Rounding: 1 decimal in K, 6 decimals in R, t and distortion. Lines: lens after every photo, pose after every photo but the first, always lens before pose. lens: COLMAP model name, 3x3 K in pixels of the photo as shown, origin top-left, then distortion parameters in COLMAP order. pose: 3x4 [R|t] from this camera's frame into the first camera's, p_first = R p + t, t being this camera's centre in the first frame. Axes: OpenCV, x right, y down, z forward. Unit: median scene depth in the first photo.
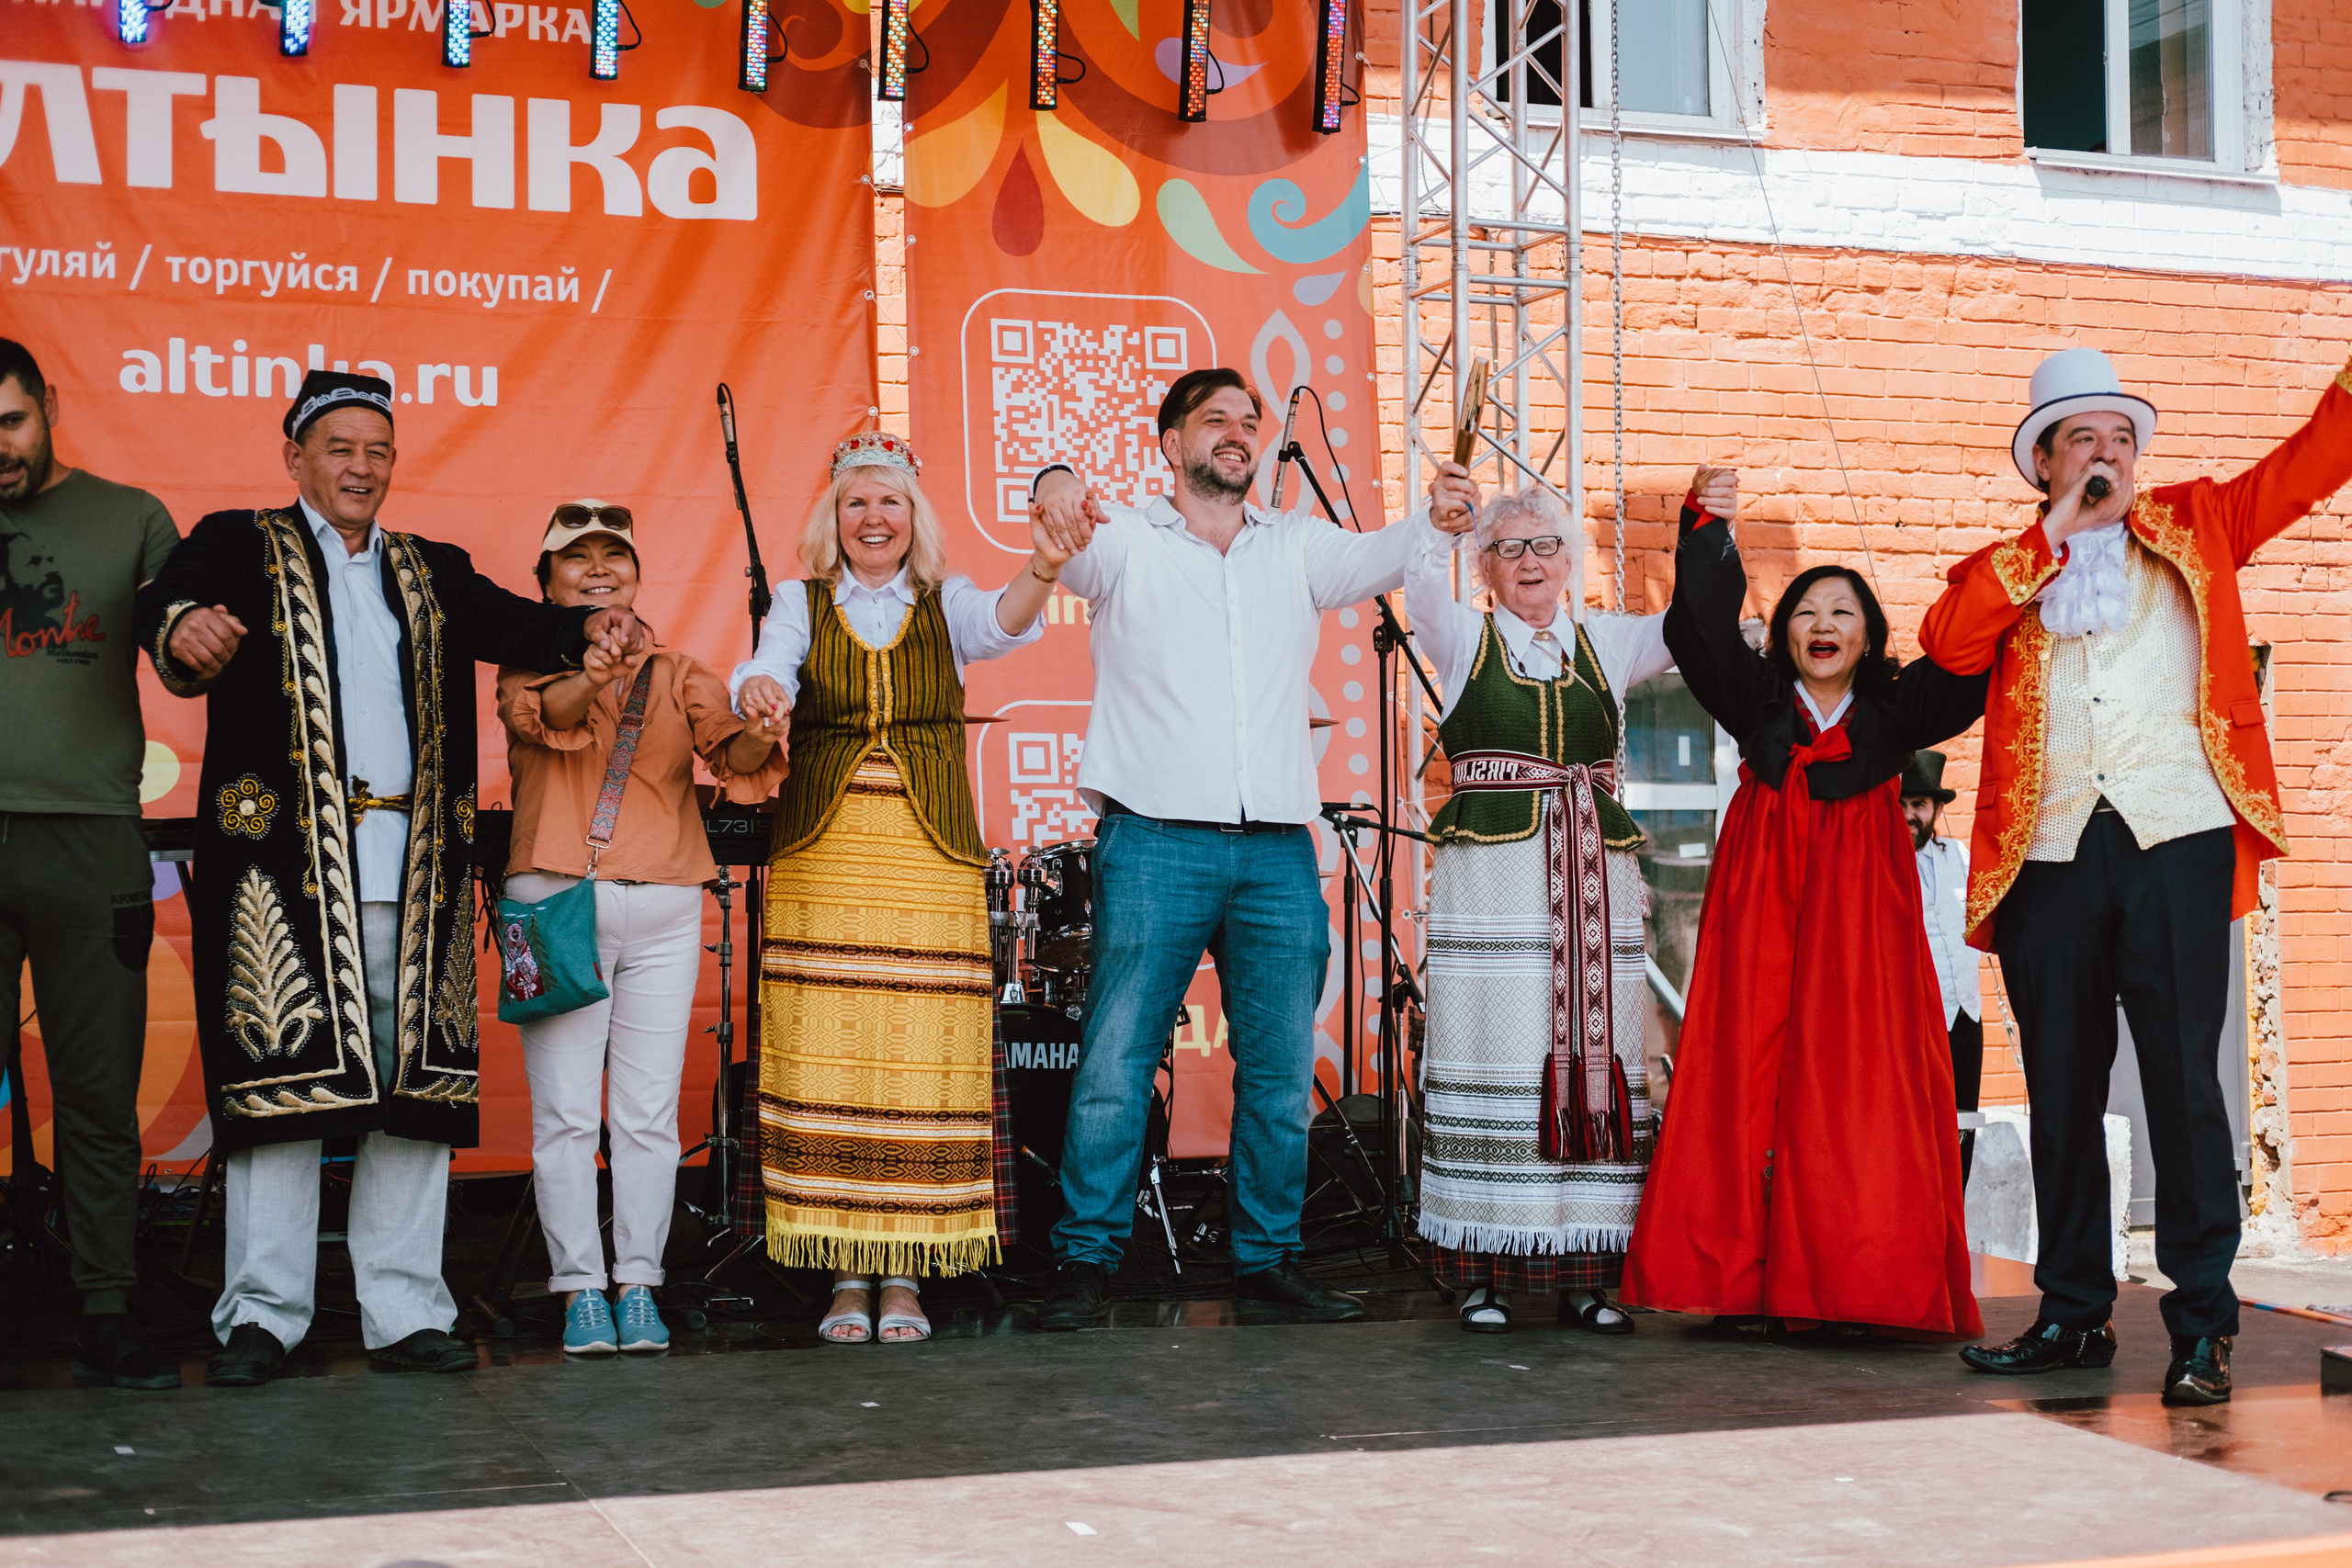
lens RADIAL K [[3562.6, 0, 1174.5], [0, 3562.6, 855.2], [0, 0, 1]] dist [0.021047, 0.147169]
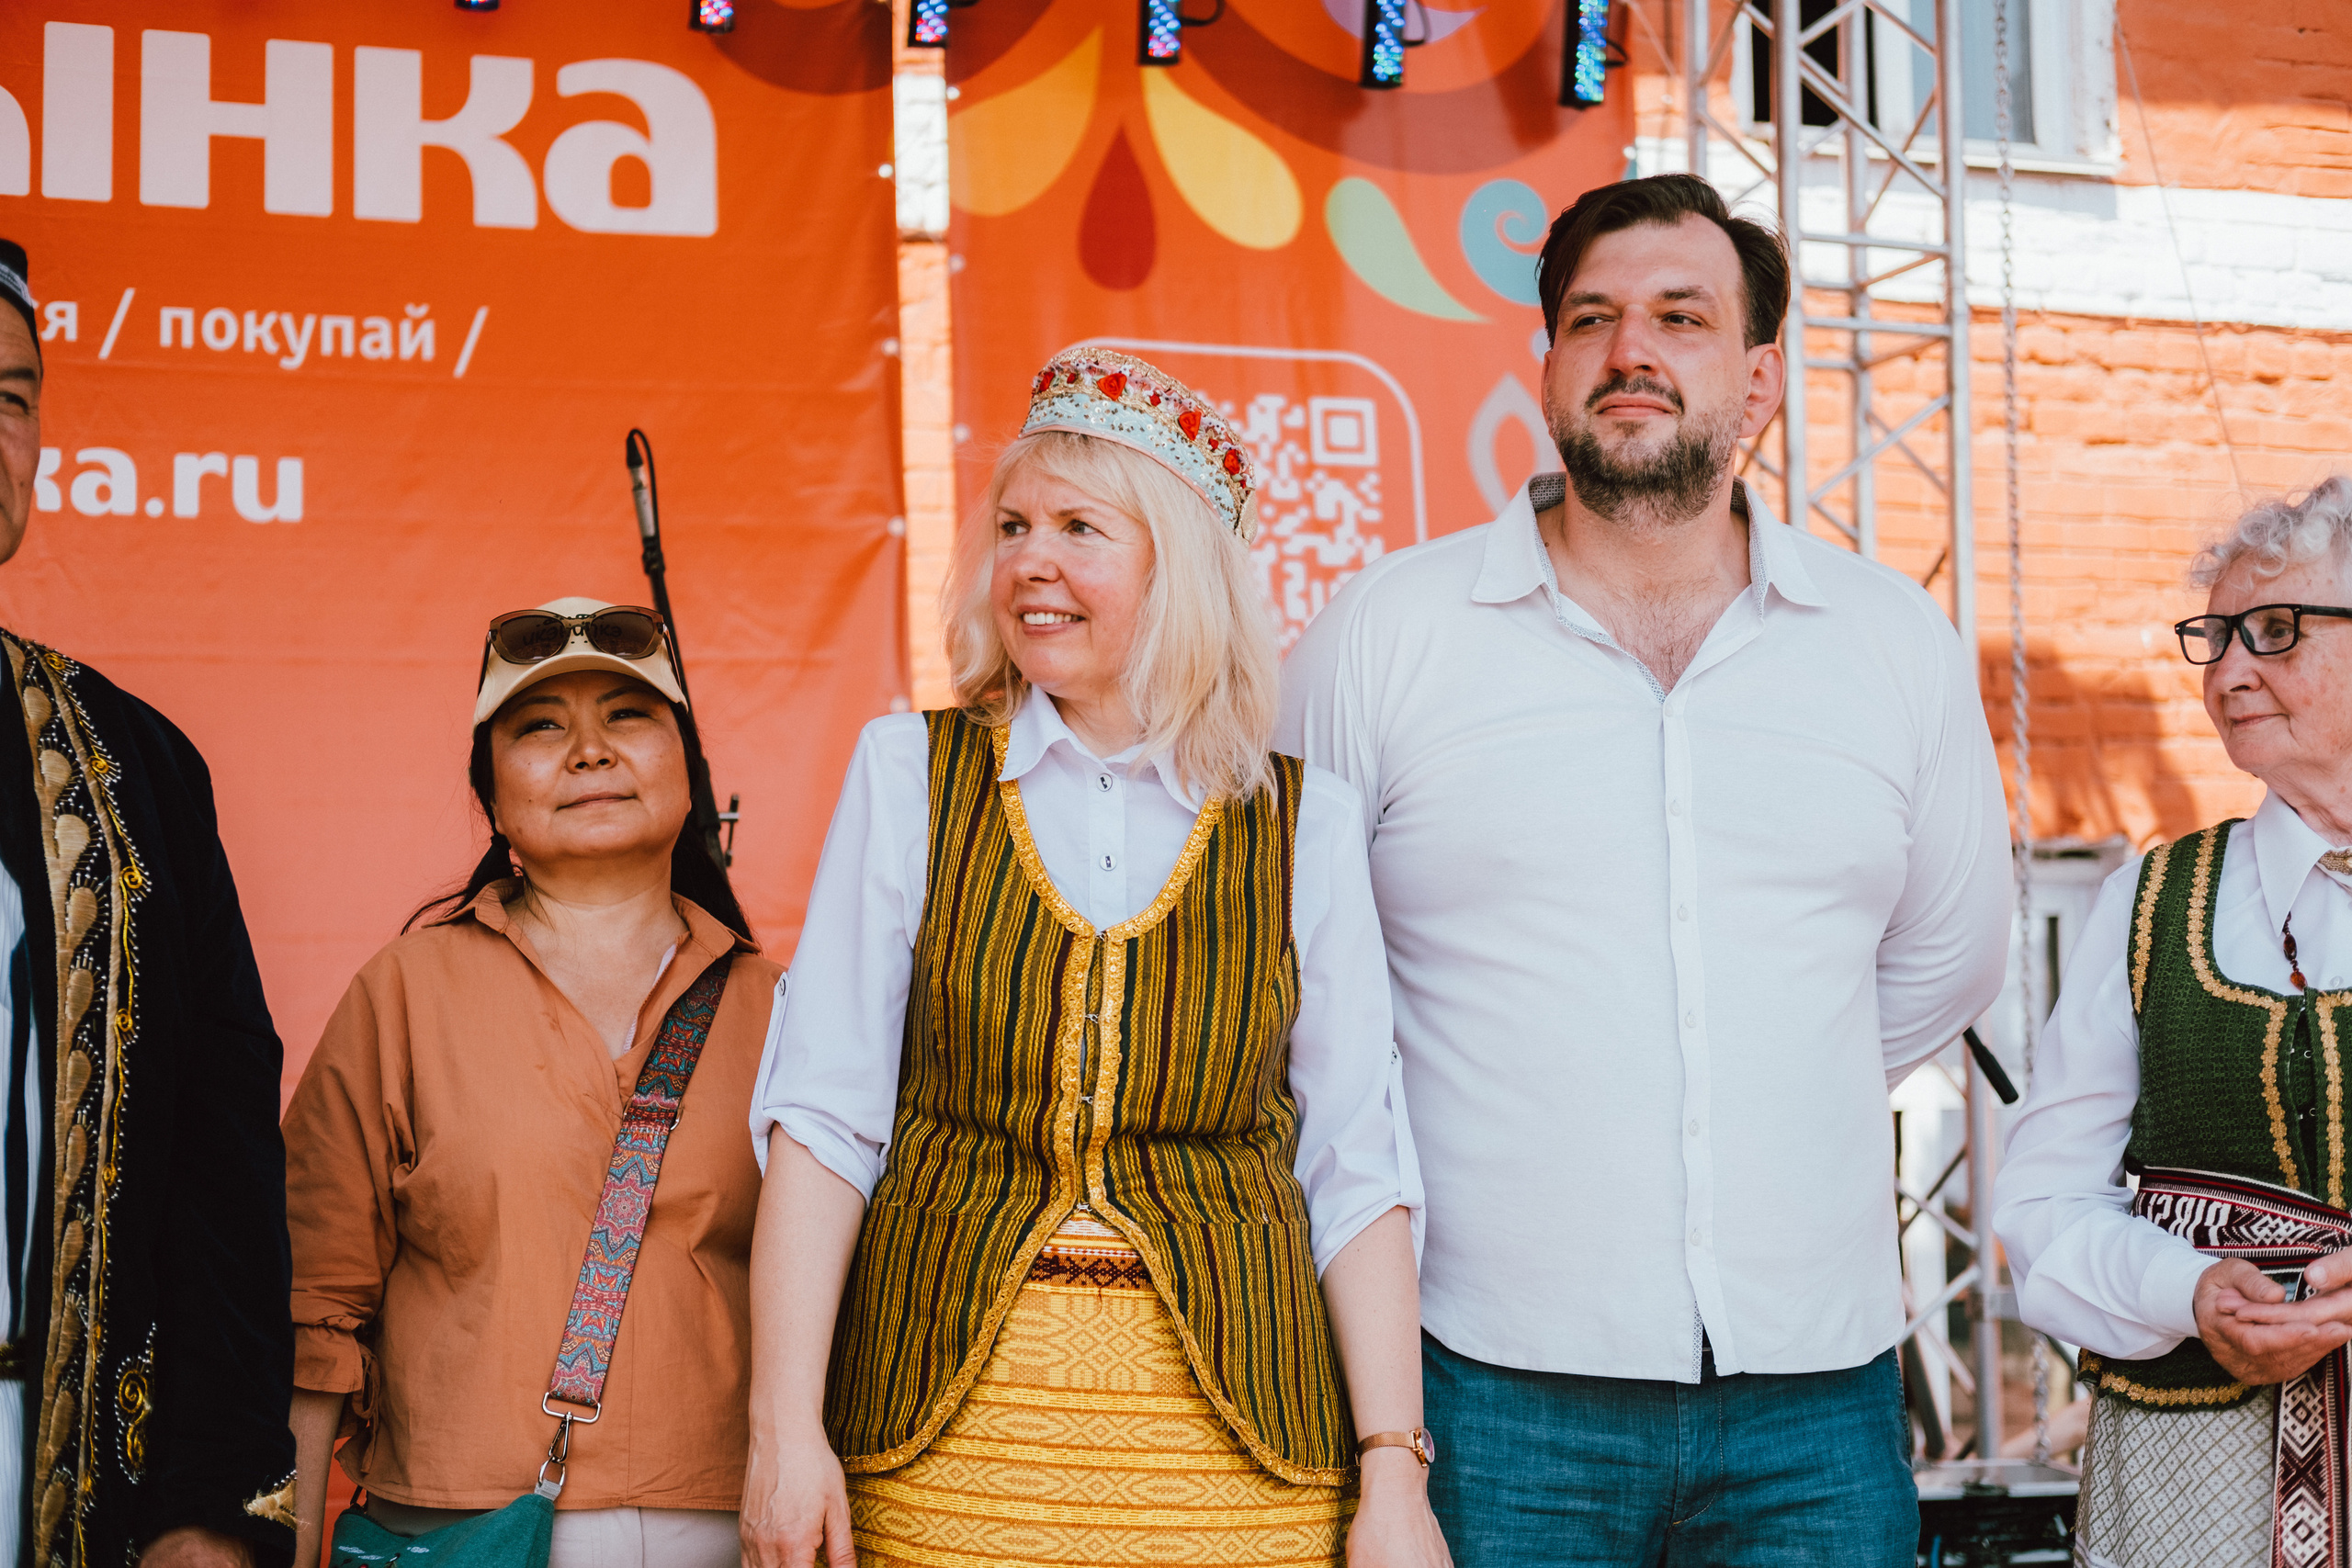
lens RADIAL K [[3651.6, 0, 1239.7], [0, 3651.6, 759.3], [0, 0, 1]] dist [0.060609, -0.213622]
pose [[0.999527, -0.012244, 0.028214, -0.041497], [0.014782, 0.995691, -0.091551, -0.021607], [-0.026972, 0.091925, 0.995401, 0.342639]]
